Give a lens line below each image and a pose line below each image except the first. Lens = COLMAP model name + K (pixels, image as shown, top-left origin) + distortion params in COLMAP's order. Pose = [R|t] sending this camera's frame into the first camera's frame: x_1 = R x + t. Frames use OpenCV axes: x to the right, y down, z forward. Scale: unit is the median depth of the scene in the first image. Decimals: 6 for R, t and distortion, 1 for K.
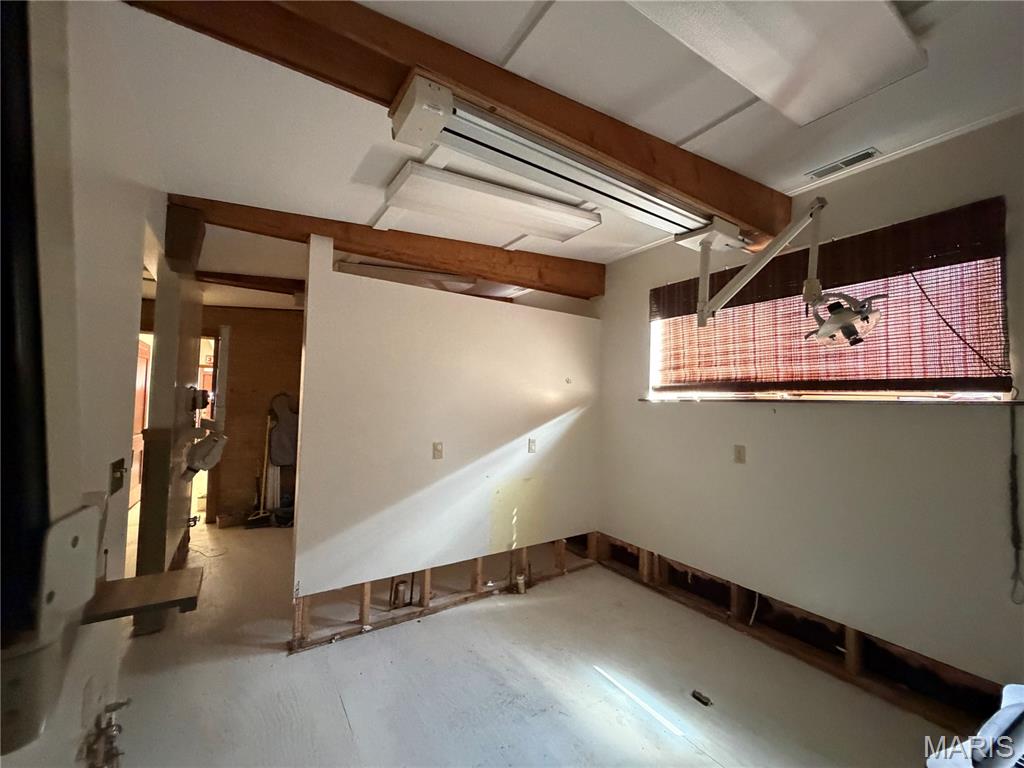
lens RADIAL K [[411.2, 0, 510.1], [0, 411.2, 384.9], [0, 0, 1]] dist [0.000776, 0.000136]
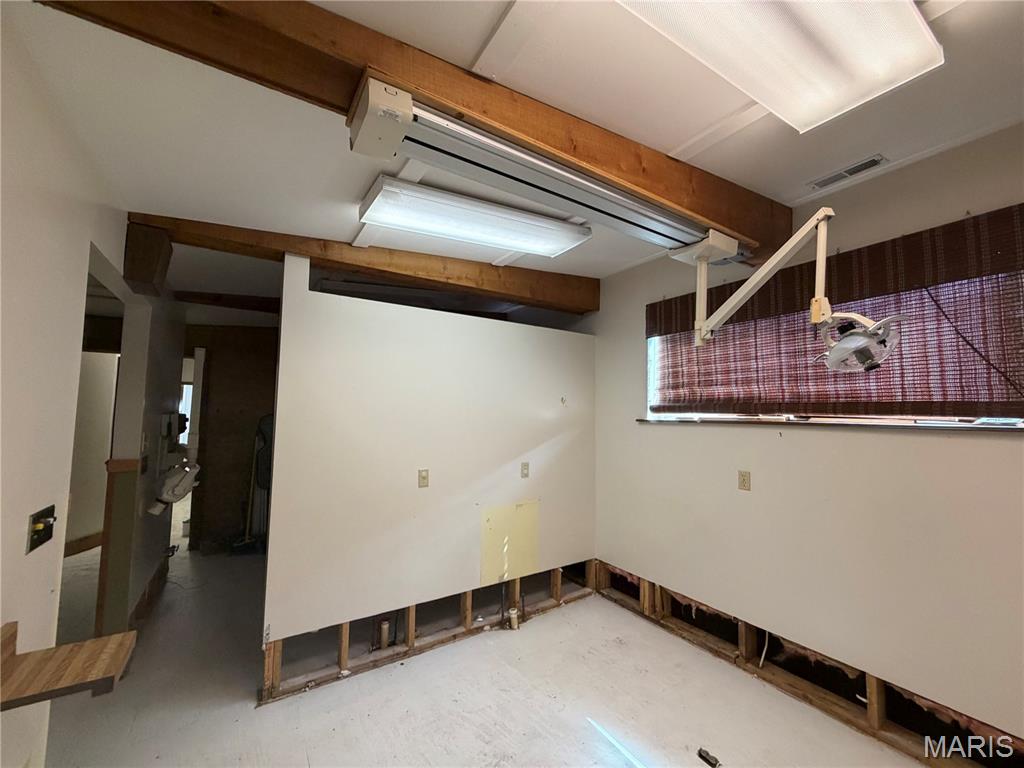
lens RADIAL K [[409.2, 0, 510.4], [0, 409.2, 384.1], [0, 0, 1]] dist [0.001037, -0.000108]
pose [[0.999940, -0.009196, -0.006028, 0.035905], [0.009020, 0.999547, -0.028697, -0.029016], [0.006289, 0.028641, 0.999570, 0.063291]]
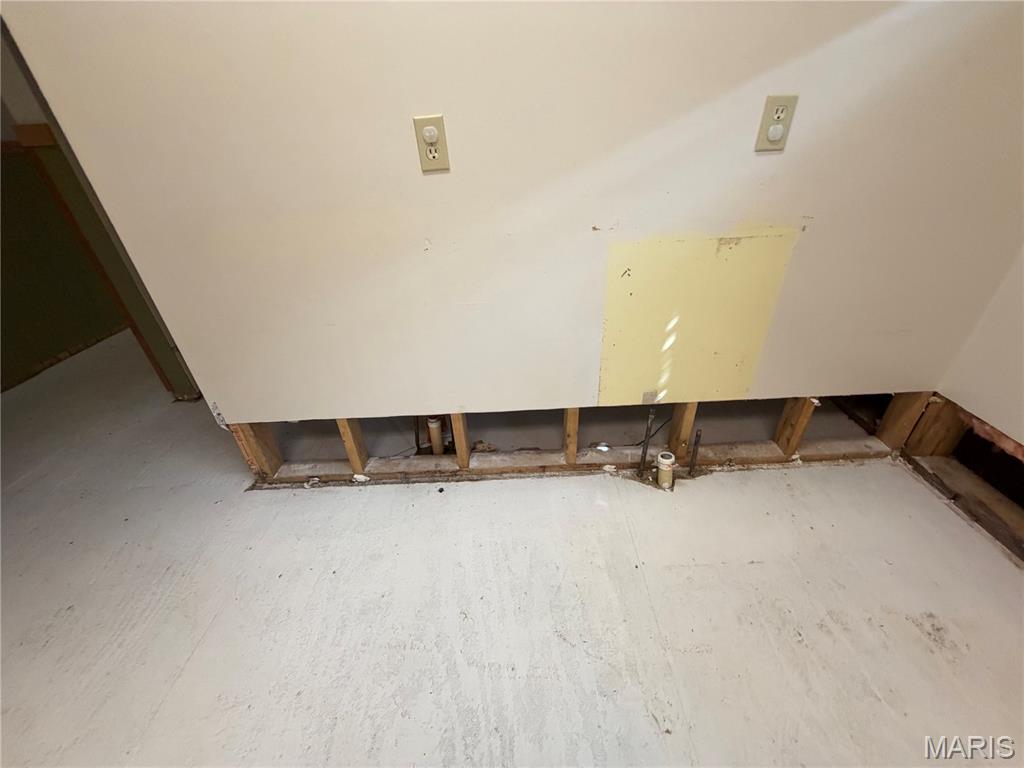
lens RADIAL K [[411.2, 0, 510.1], [0, 411.2, 384.9], [0, 0, 1]] dist [0.000776, 0.000136]
pose [[0.830389, 0.235614, -0.504915, 0.114662], [0.093375, 0.834531, 0.542991, 0.164697], [0.549304, -0.498041, 0.670985, 0.786933]]
